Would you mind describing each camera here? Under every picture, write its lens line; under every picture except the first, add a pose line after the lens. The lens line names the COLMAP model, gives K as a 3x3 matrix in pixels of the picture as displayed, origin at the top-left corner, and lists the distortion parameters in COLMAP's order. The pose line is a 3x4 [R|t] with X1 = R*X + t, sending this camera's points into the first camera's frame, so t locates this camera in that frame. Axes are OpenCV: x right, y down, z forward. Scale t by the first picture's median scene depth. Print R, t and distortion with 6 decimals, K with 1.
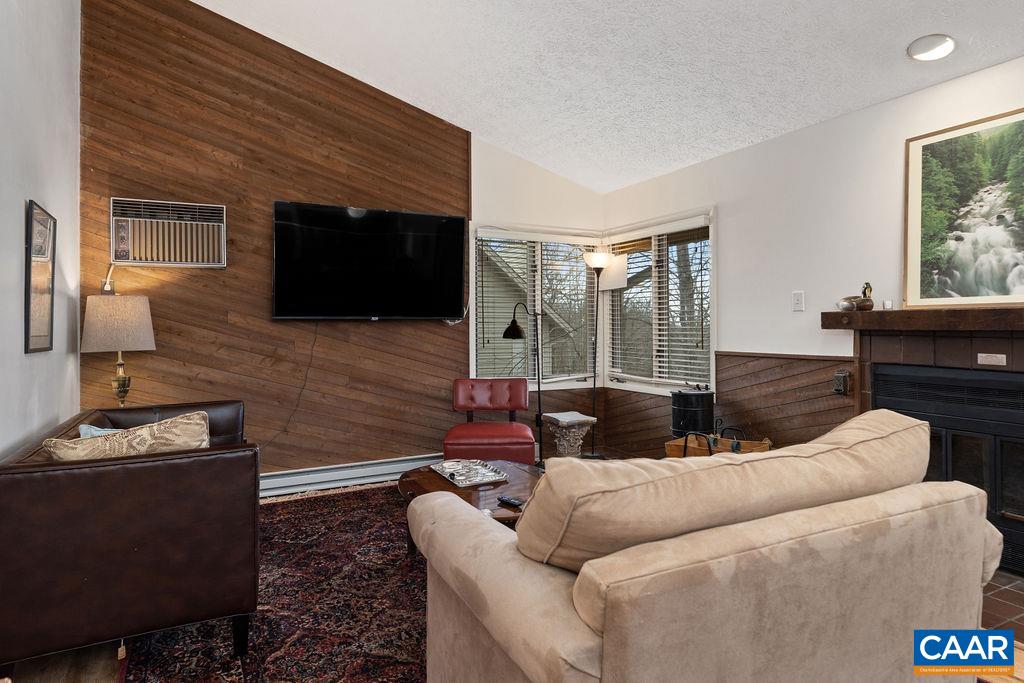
lens RADIAL K [[584.6, 0, 506.3], [0, 584.6, 326.2], [0, 0, 1]] dist [-0.015803, 0.003196]
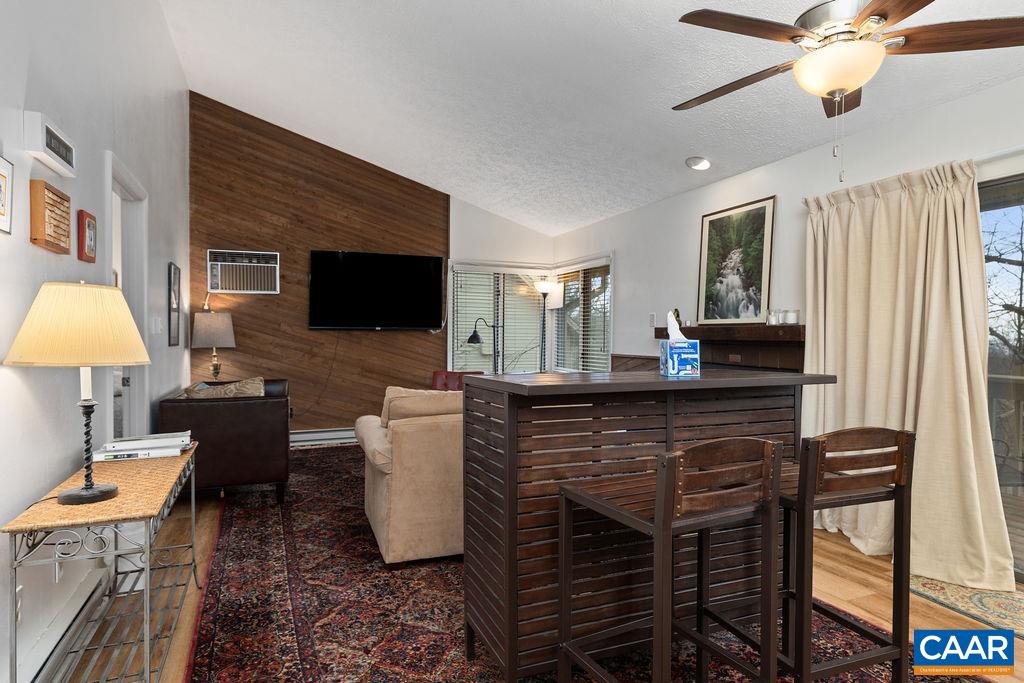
lens RADIAL K [[575.5, 0, 496.7], [0, 575.5, 344.7], [0, 0, 1]] dist [0.008046, 0.000933]
pose [[0.994782, 0.013348, -0.101142, 0.235405], [-0.011646, 0.999781, 0.017403, -0.000853], [0.101352, -0.016134, 0.994720, -0.436544]]
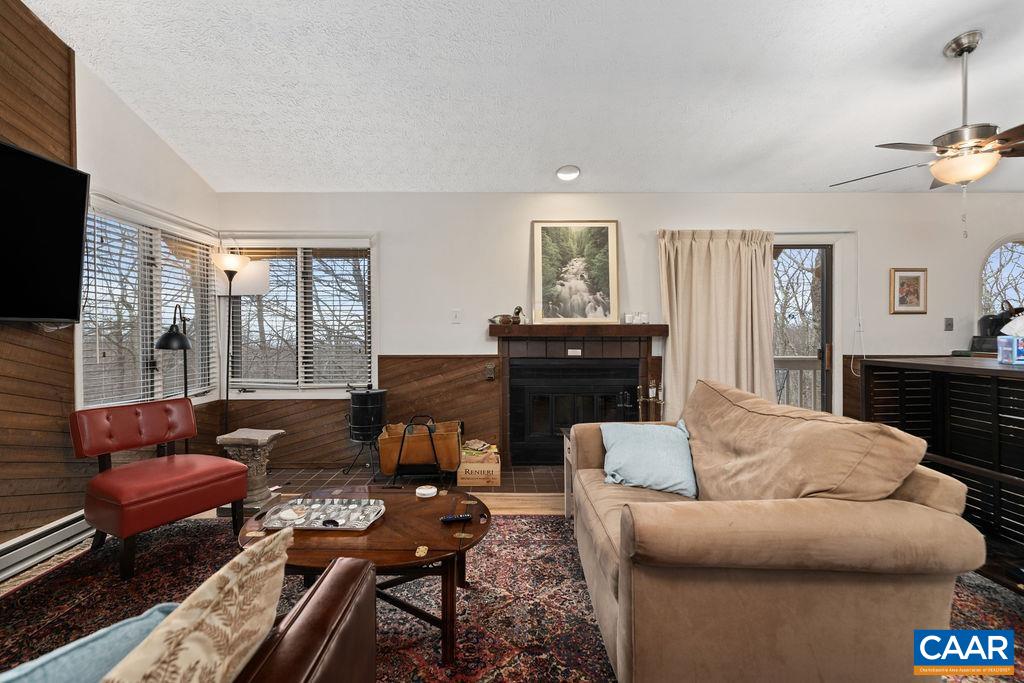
lens RADIAL K [[470.7, 0, 512.0], [0, 470.7, 341.5], [0, 0, 1]] dist [0.001271, 0.000091]
pose [[0.444012, -0.010188, 0.895963, -0.402962], [-0.001383, 0.999926, 0.012055, 0.002988], [-0.896020, -0.006592, 0.443965, 0.350666]]
